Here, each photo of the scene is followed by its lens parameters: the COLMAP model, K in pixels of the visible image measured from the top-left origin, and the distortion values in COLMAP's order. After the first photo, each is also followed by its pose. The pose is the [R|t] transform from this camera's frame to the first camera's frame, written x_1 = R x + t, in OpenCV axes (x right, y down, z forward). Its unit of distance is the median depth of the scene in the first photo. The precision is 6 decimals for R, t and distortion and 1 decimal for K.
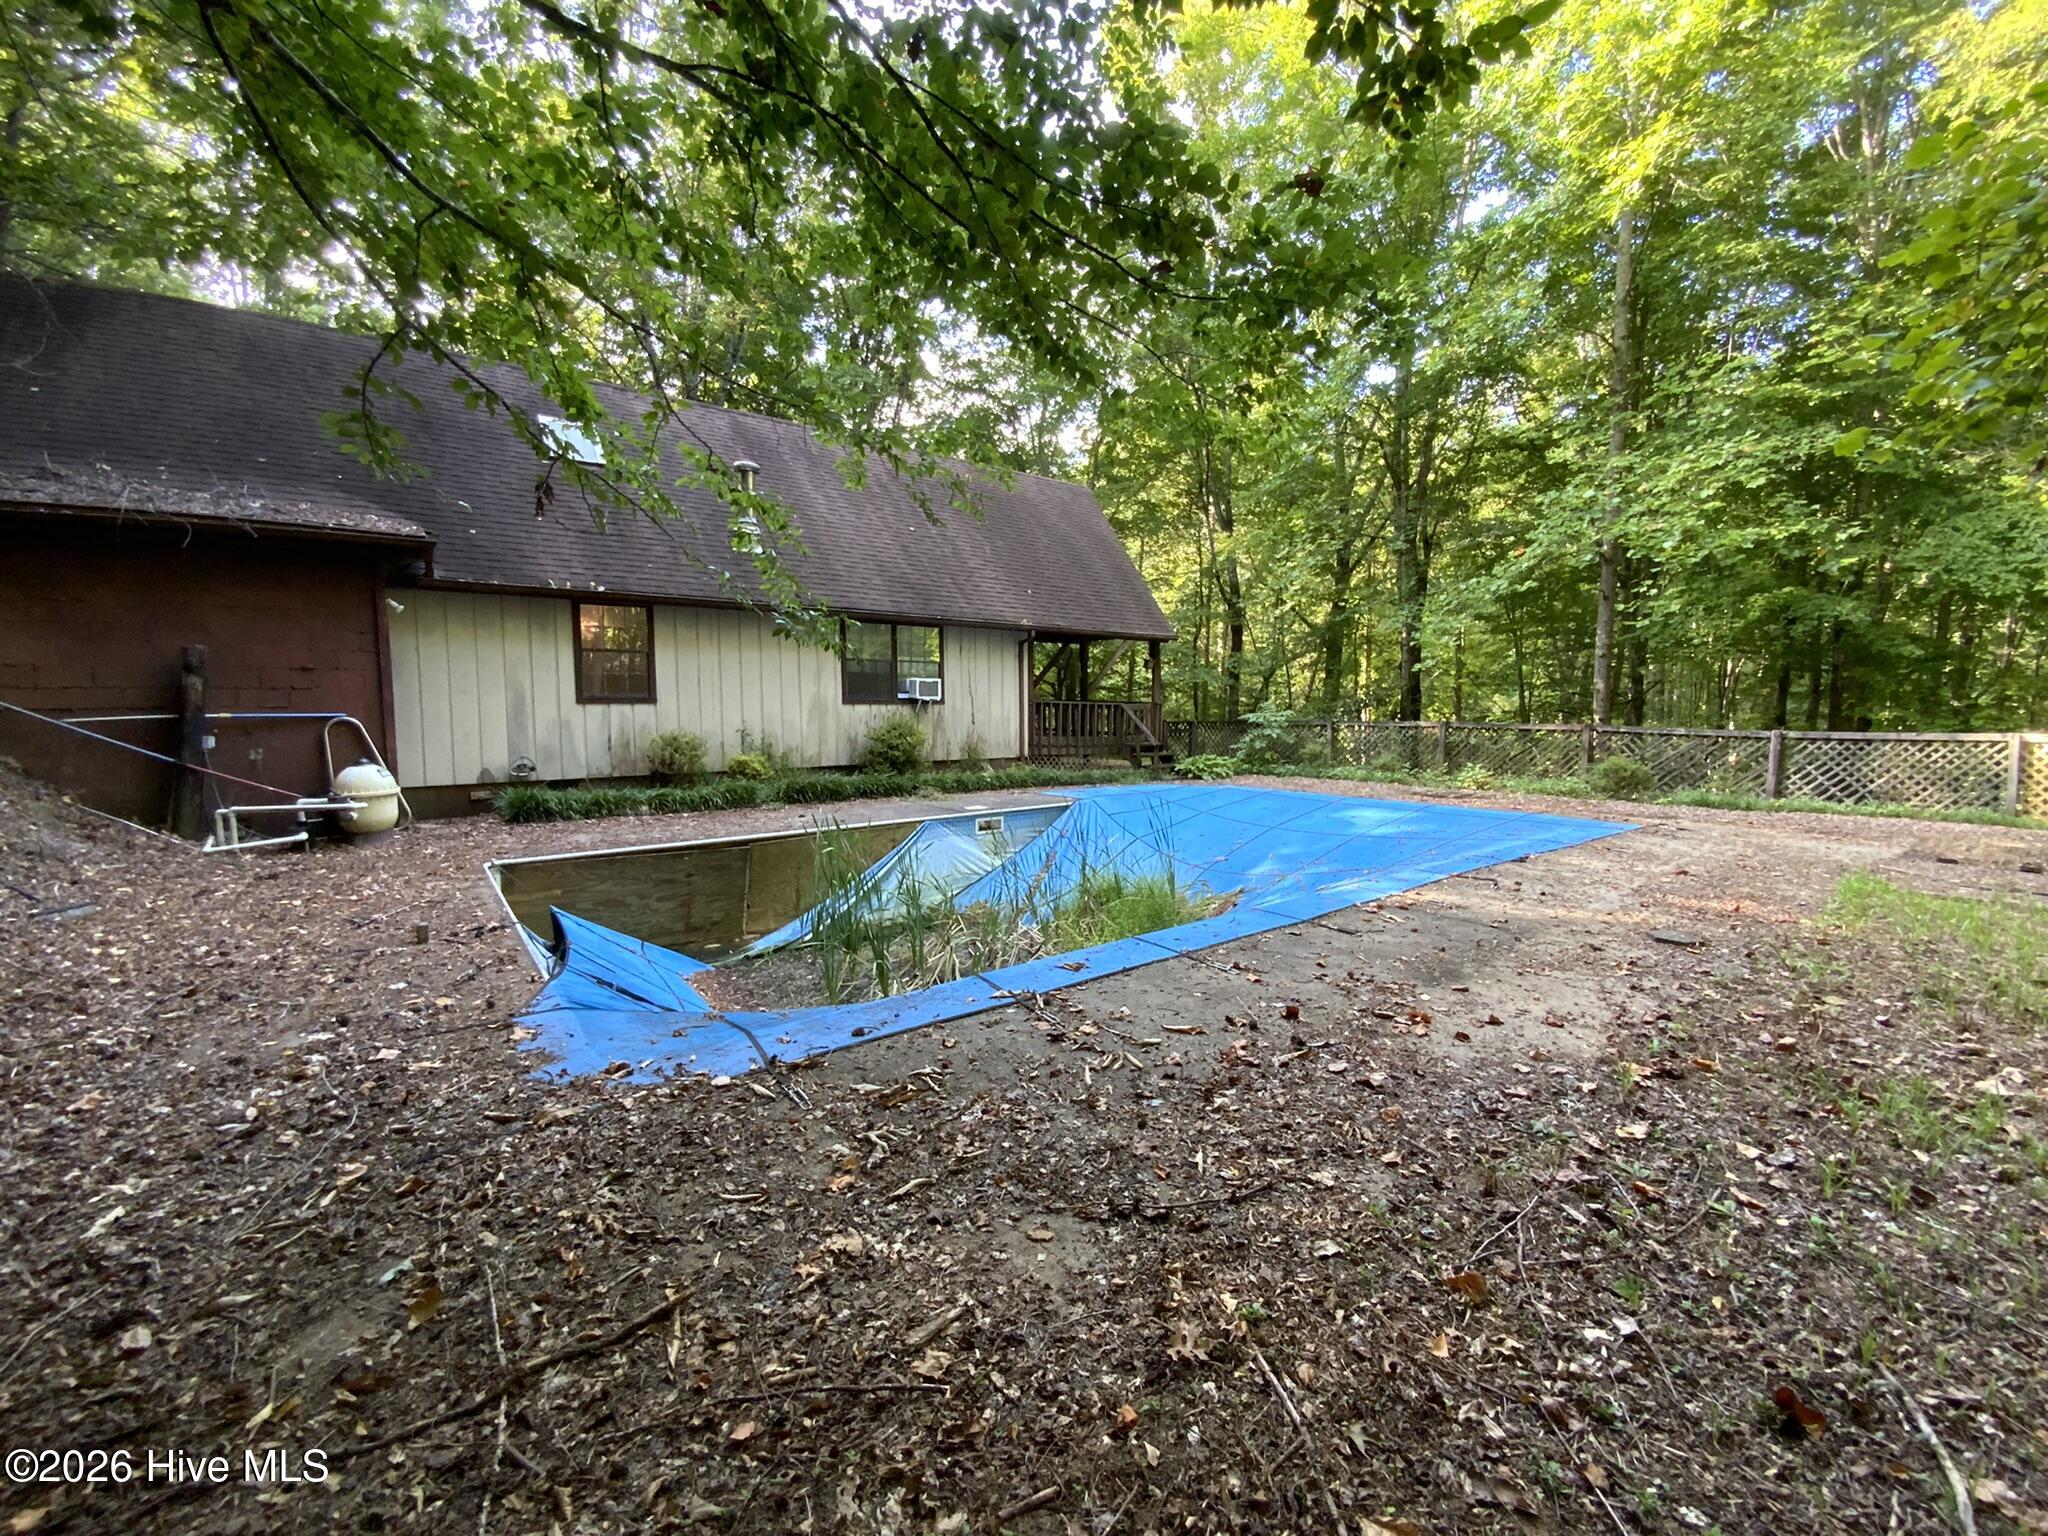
lens RADIAL K [[839.0, 0, 1024.0], [0, 839.0, 768.0], [0, 0, 1]] dist [0.001178, 0.000142]
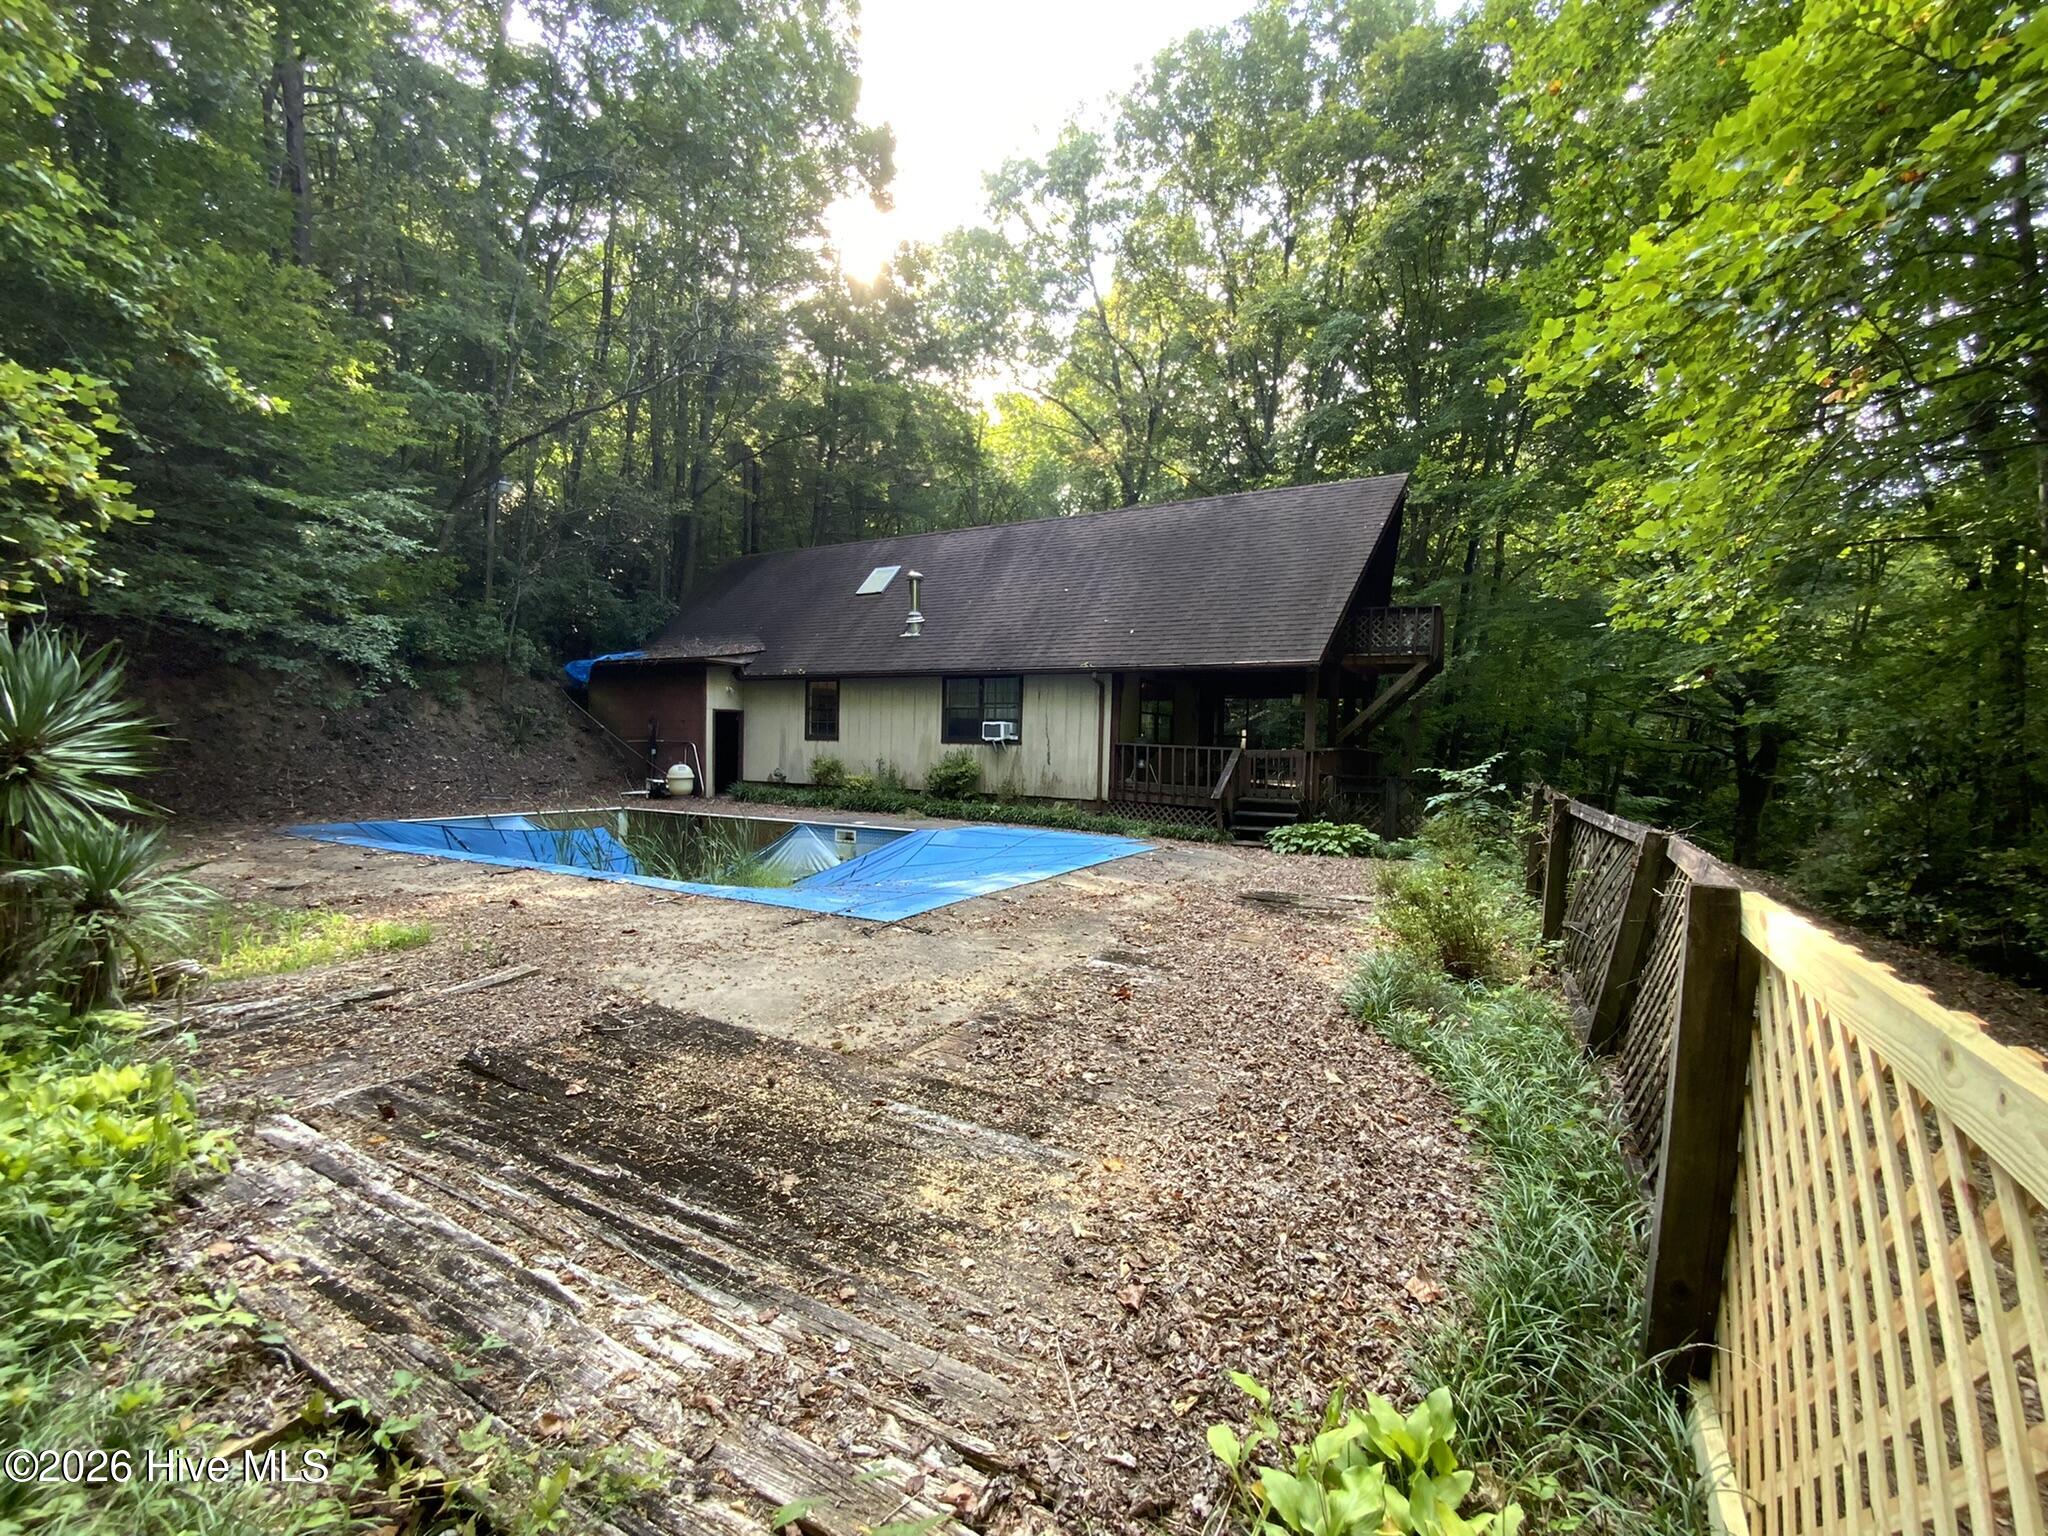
lens RADIAL K [[839.0, 0, 1024.0], [0, 839.0, 768.0], [0, 0, 1]] dist [0.001178, 0.000142]
pose [[0.459352, 0.031073, -0.887710, 0.966408], [-0.086733, 0.996181, -0.010010, -0.035817], [0.884009, 0.081592, 0.460293, 0.518633]]
